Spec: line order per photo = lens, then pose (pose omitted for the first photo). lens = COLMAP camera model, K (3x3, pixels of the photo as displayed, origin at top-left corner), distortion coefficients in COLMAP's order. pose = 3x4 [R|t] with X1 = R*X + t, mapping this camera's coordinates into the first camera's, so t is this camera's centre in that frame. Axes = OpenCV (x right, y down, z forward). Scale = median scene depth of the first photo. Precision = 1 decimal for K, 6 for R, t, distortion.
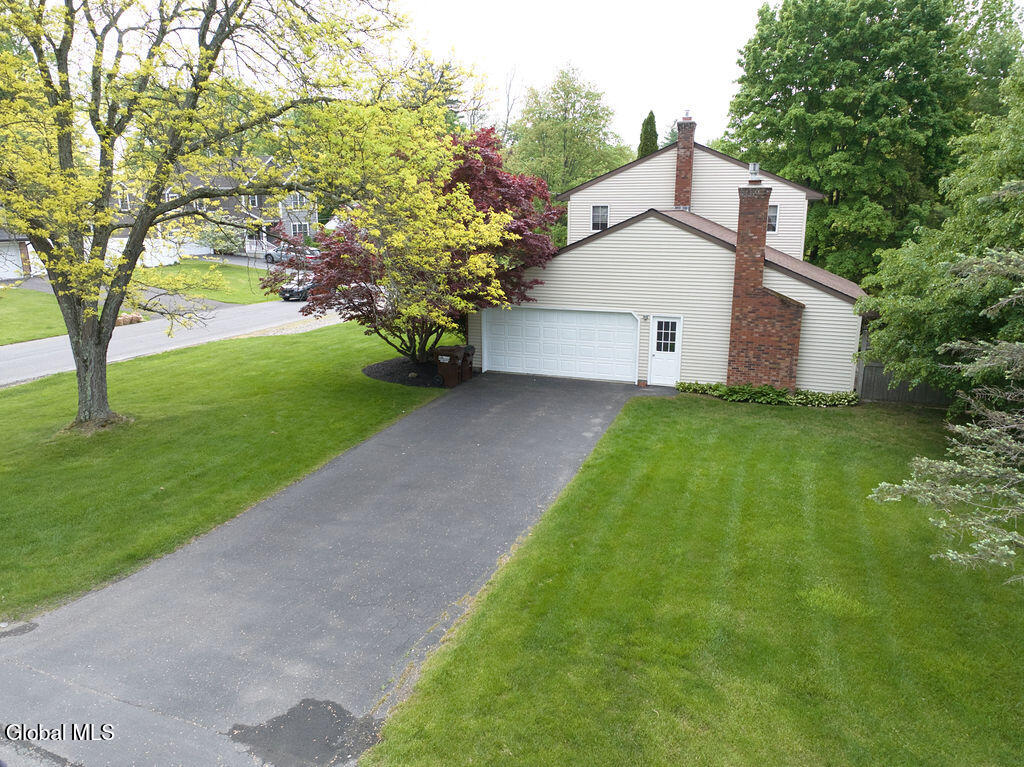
lens RADIAL K [[765.3, 0, 512.0], [0, 765.3, 383.5], [0, 0, 1]] dist [0.003095, 0.001810]
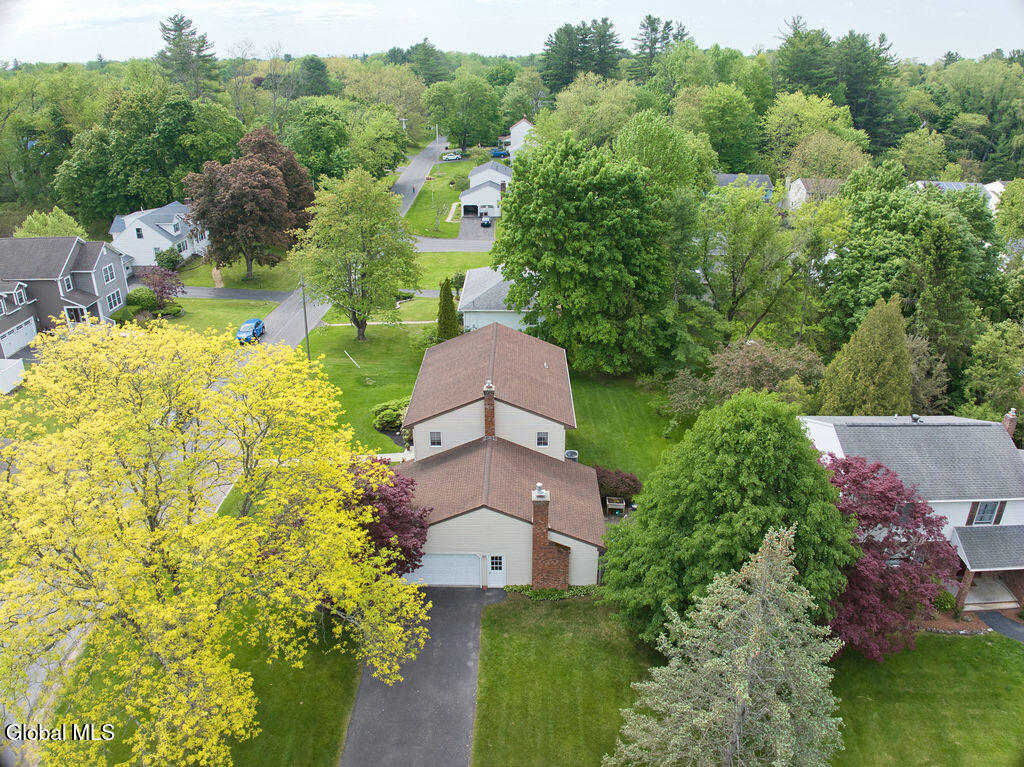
lens RADIAL K [[765.3, 0, 512.0], [0, 765.3, 383.5], [0, 0, 1]] dist [0.003095, 0.001810]
pose [[0.951317, -0.125334, 0.281581, -0.218620], [0.079031, 0.982236, 0.170196, -0.810155], [-0.297910, -0.139656, 0.944323, -0.640470]]
